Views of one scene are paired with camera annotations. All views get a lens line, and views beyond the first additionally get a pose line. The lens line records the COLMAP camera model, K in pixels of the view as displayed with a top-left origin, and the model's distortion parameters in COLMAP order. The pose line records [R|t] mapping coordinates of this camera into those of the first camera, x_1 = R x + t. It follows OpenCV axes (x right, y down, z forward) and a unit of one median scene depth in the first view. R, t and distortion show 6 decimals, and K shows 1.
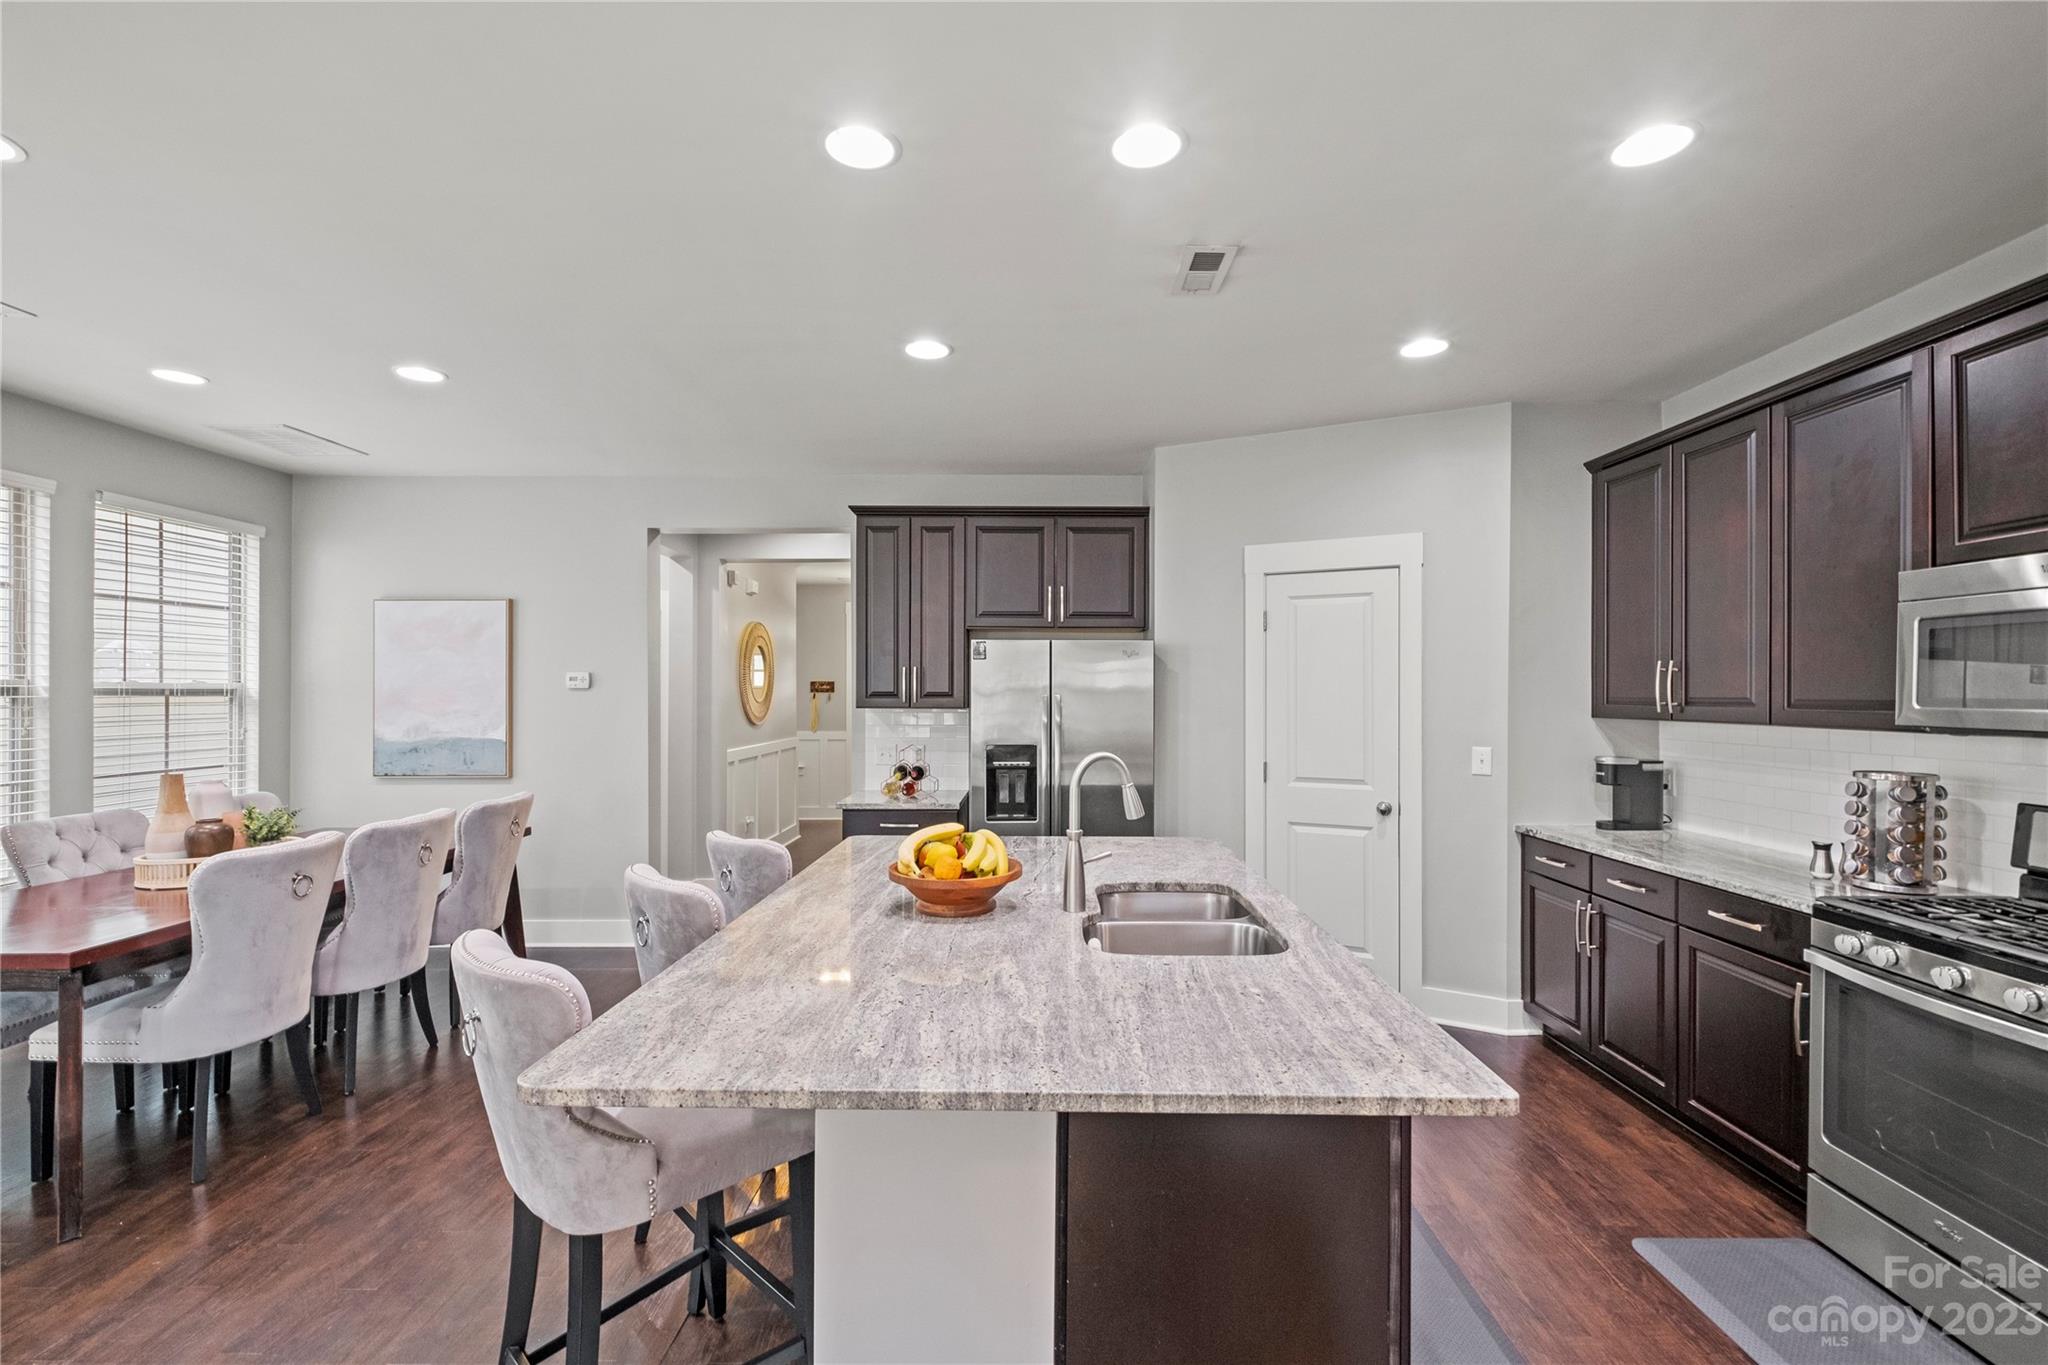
lens RADIAL K [[895.7, 0, 1031.8], [0, 895.7, 688.3], [0, 0, 1]] dist [0.000575, -0.001507]
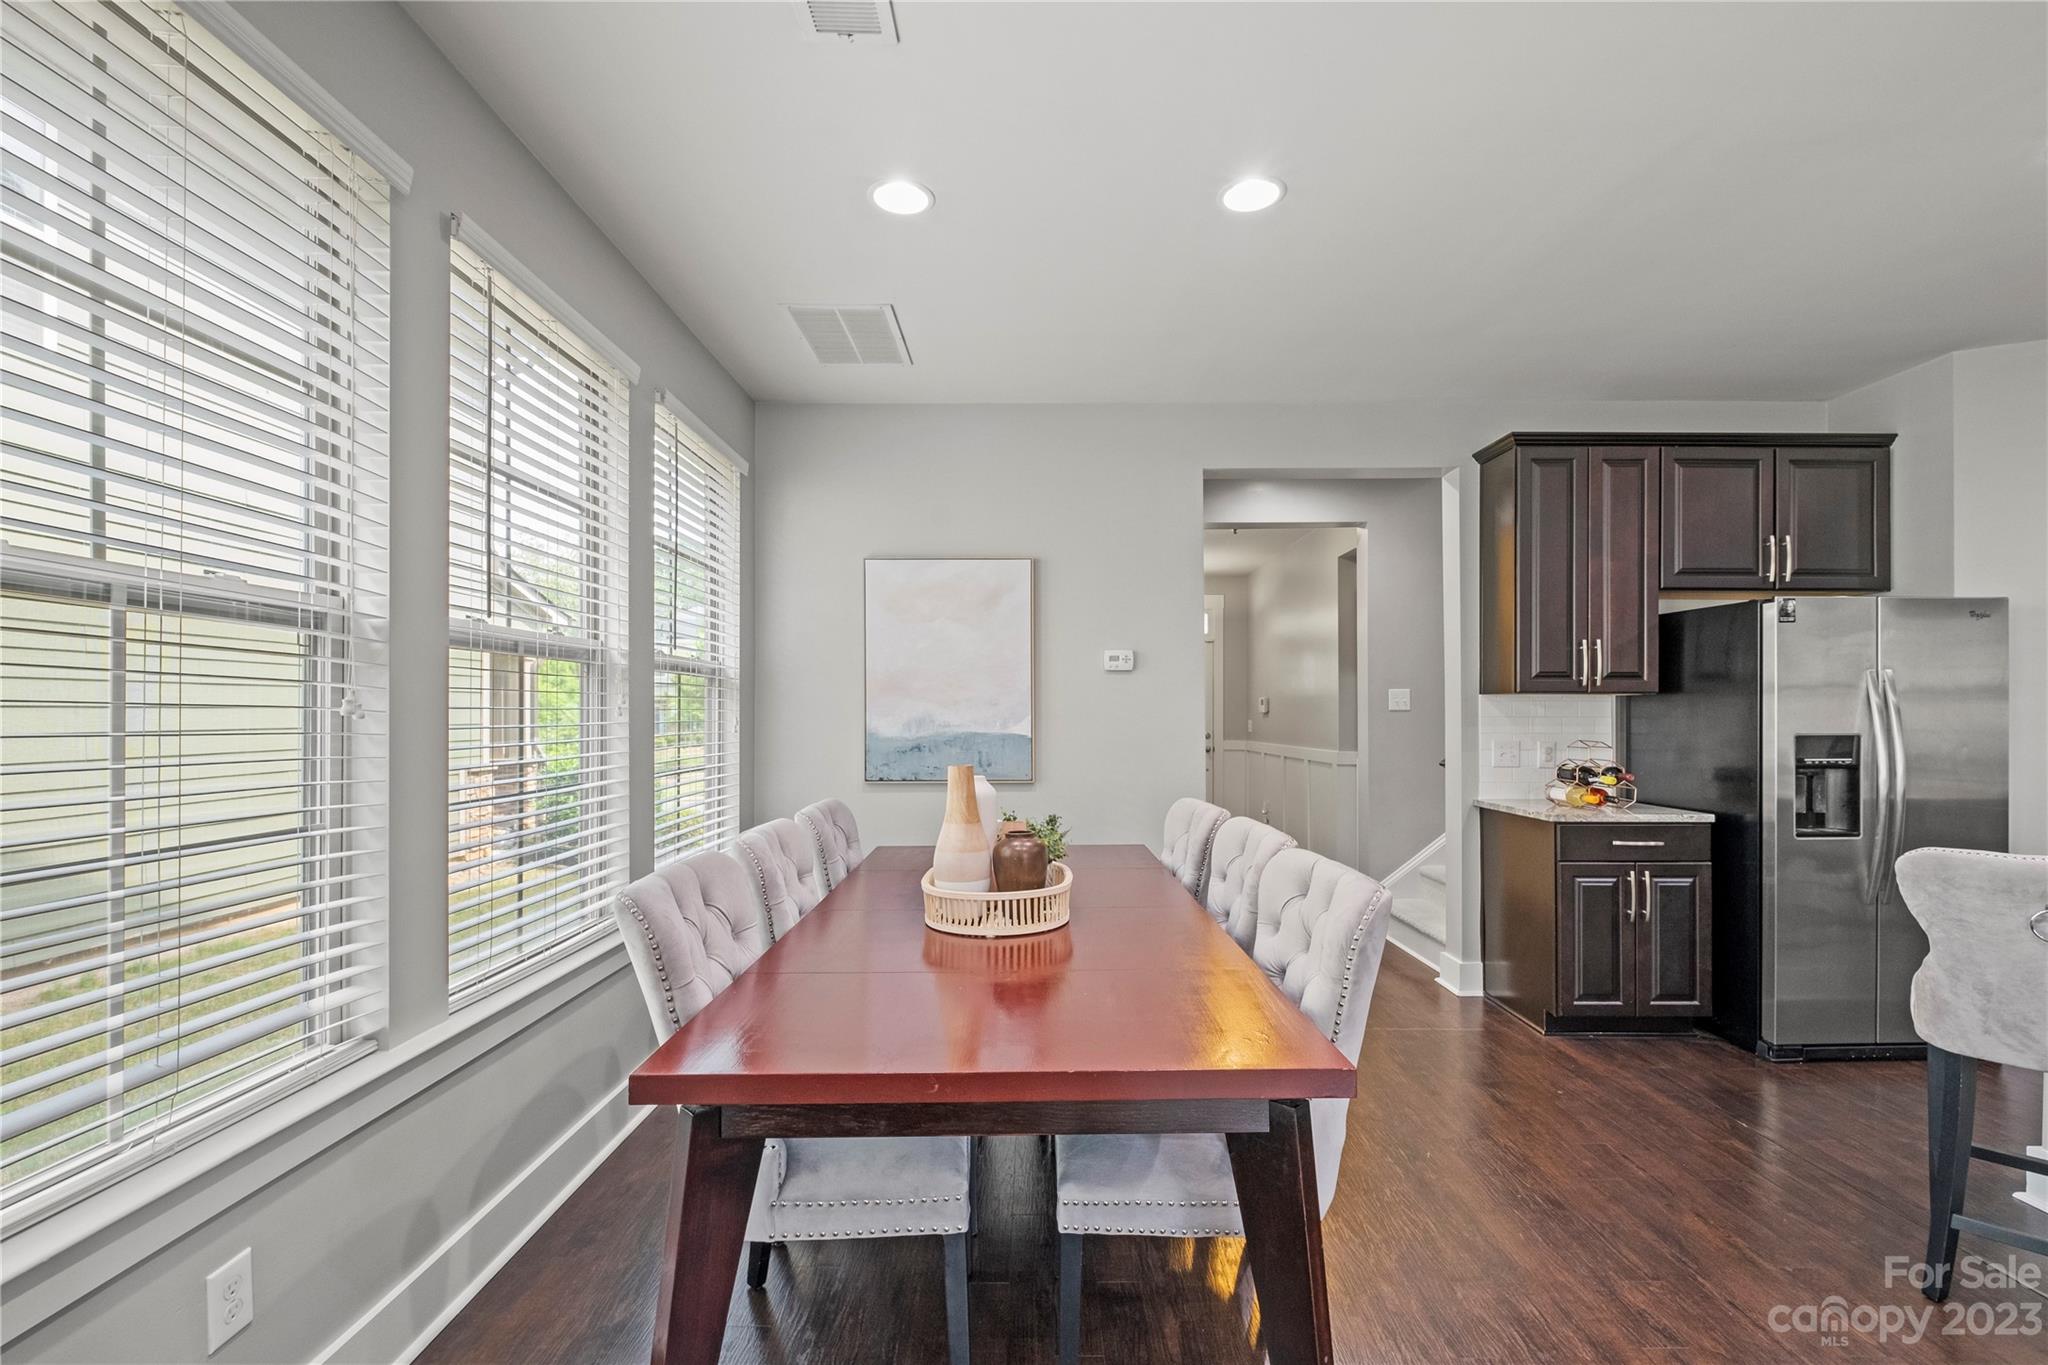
lens RADIAL K [[902.5, 0, 1035.3], [0, 902.5, 709.6], [0, 0, 1]] dist [-0.003758, -0.001370]
pose [[0.999999, -0.000616, 0.001056, -0.778555], [0.000615, 0.999999, 0.001352, 0.045007], [-0.001057, -0.001352, 0.999999, 0.273606]]
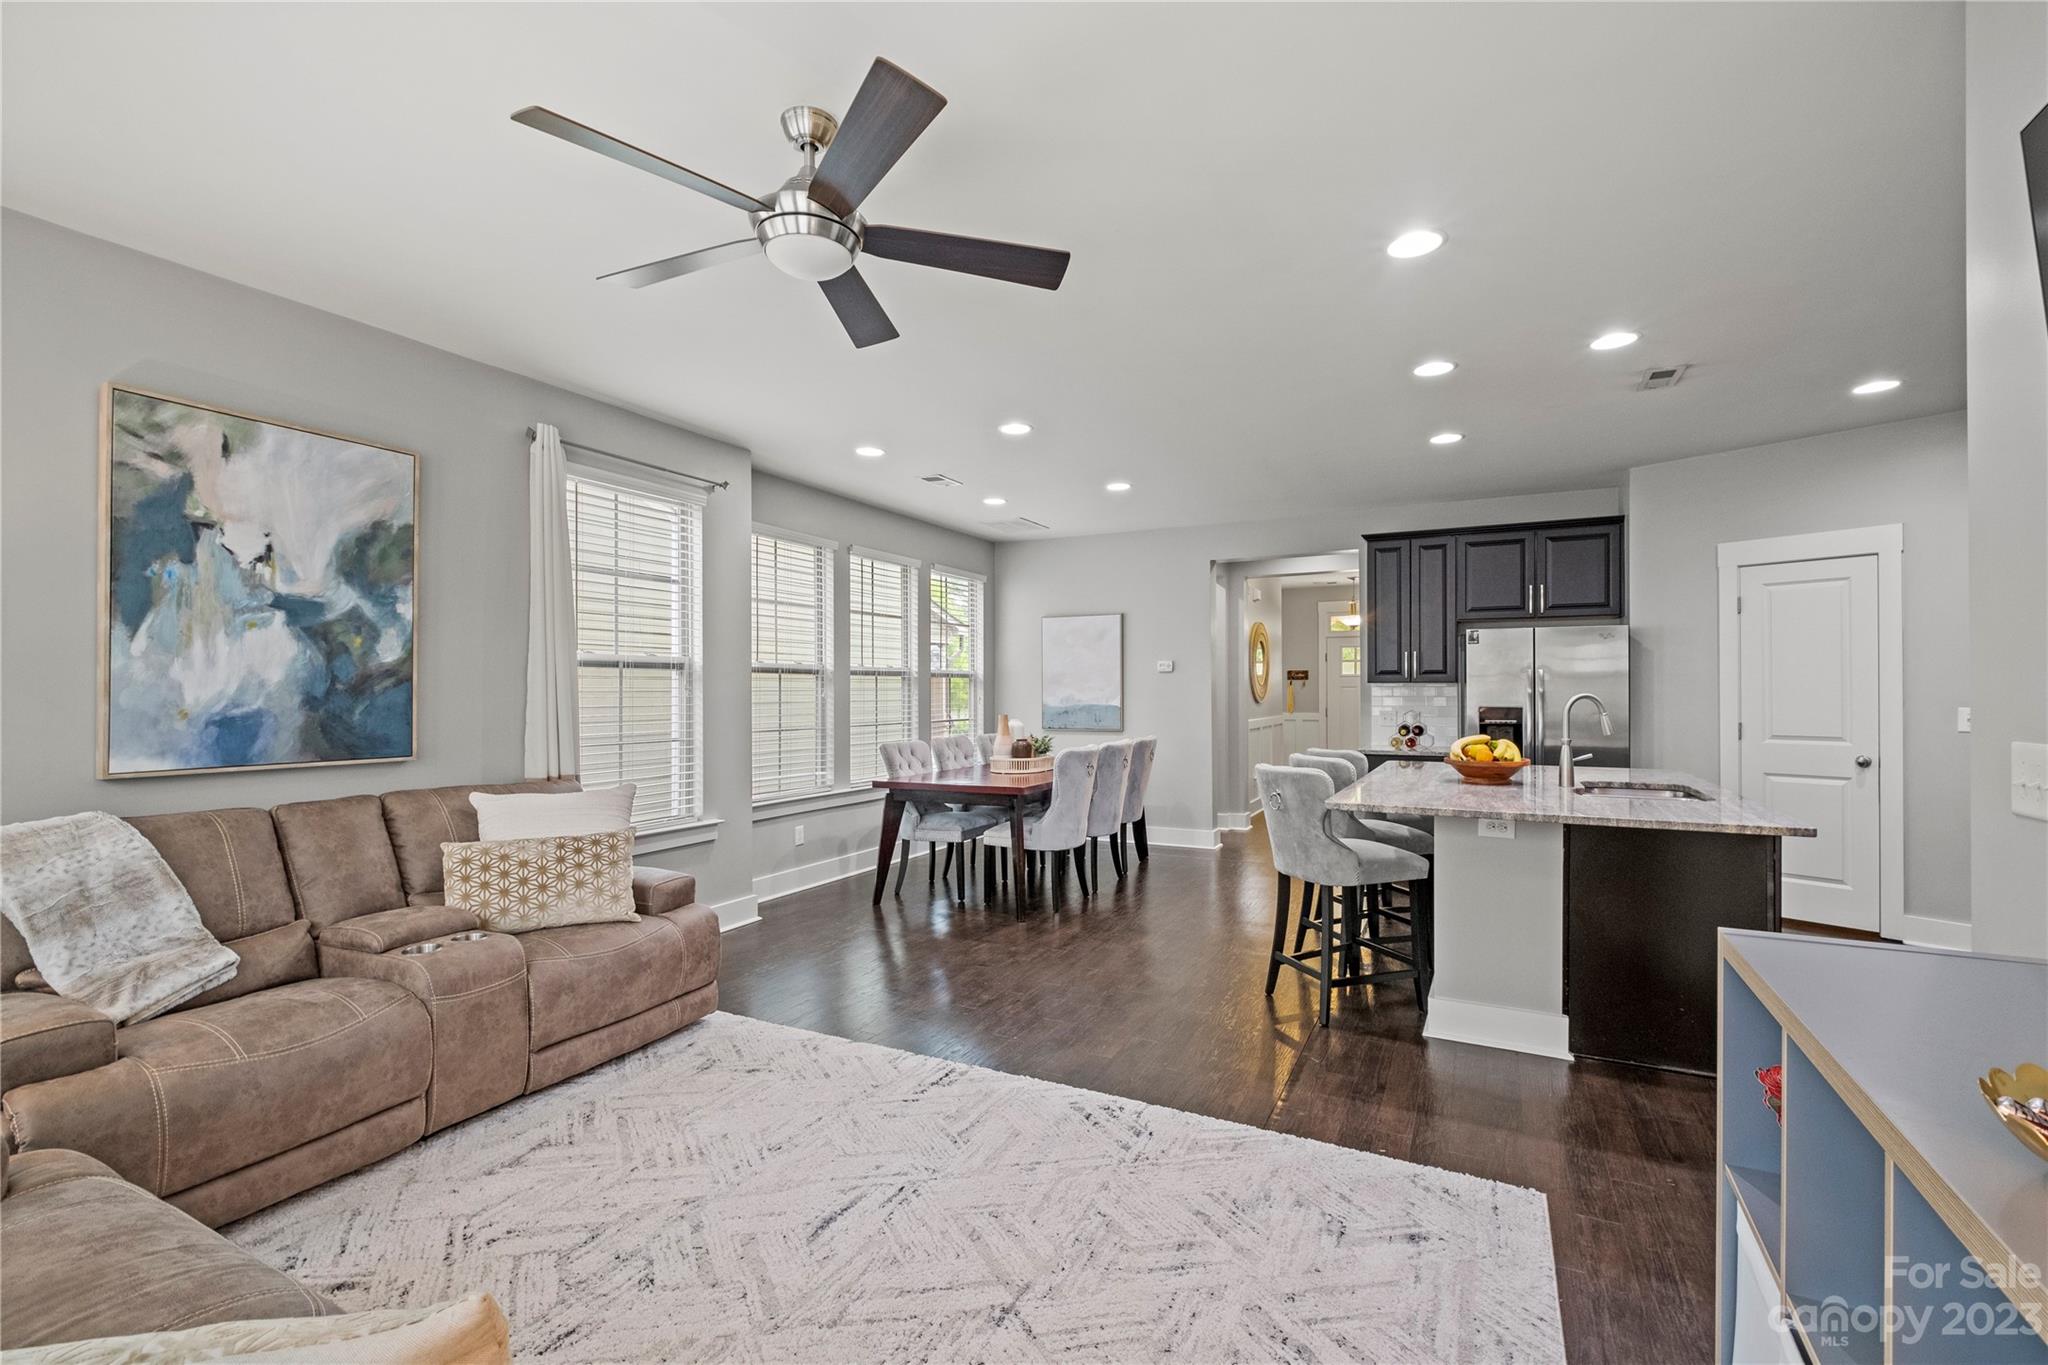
lens RADIAL K [[895.7, 0, 1031.8], [0, 895.7, 688.3], [0, 0, 1]] dist [0.000575, -0.001507]
pose [[0.894374, -0.004715, -0.447296, -0.057177], [0.006001, 0.999981, 0.001458, 0.032380], [0.447280, -0.003988, 0.894385, -0.563322]]
